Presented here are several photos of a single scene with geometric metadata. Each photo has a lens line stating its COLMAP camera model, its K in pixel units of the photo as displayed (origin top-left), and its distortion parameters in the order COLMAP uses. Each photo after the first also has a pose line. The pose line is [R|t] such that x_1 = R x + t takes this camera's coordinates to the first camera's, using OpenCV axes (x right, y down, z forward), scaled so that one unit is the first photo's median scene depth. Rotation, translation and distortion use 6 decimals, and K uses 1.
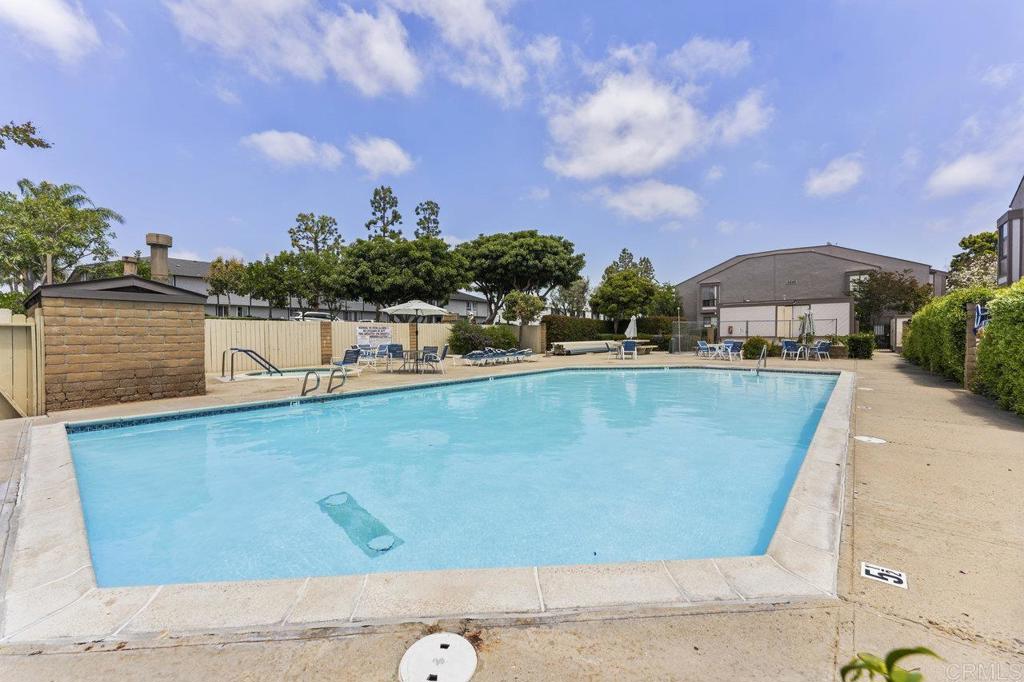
lens RADIAL K [[414.9, 0, 508.4], [0, 414.9, 345.9], [0, 0, 1]] dist [0.000531, 0.000247]
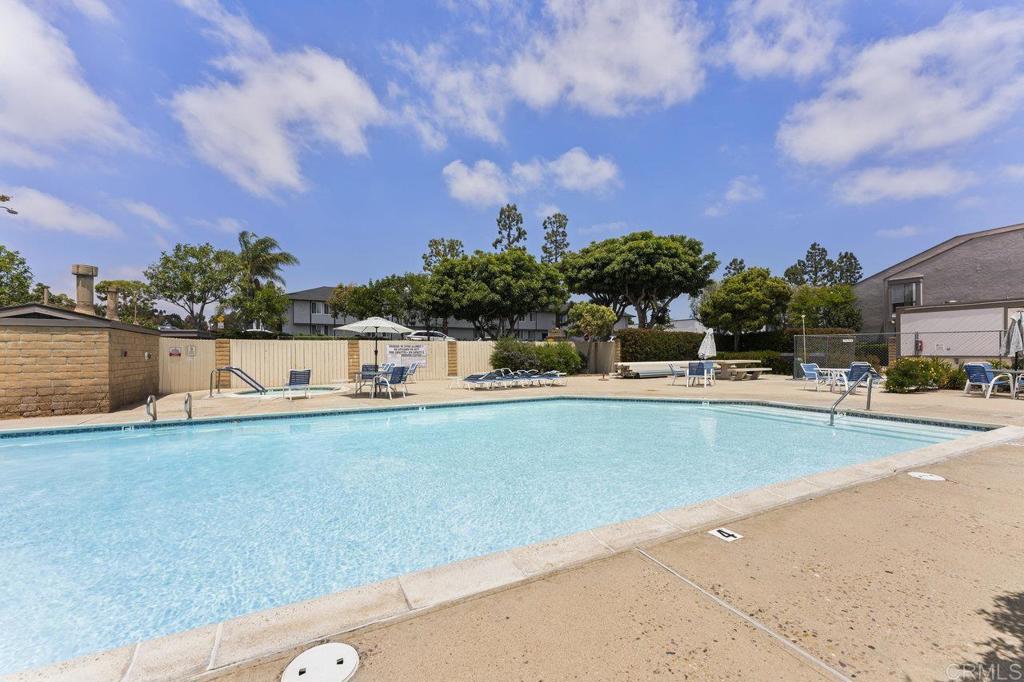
lens RADIAL K [[414.9, 0, 508.4], [0, 414.9, 345.9], [0, 0, 1]] dist [0.000531, 0.000247]
pose [[0.919193, 0.000448, -0.393808, 0.136996], [-0.013757, 0.999426, -0.030974, -0.007540], [0.393568, 0.033889, 0.918671, 0.093678]]
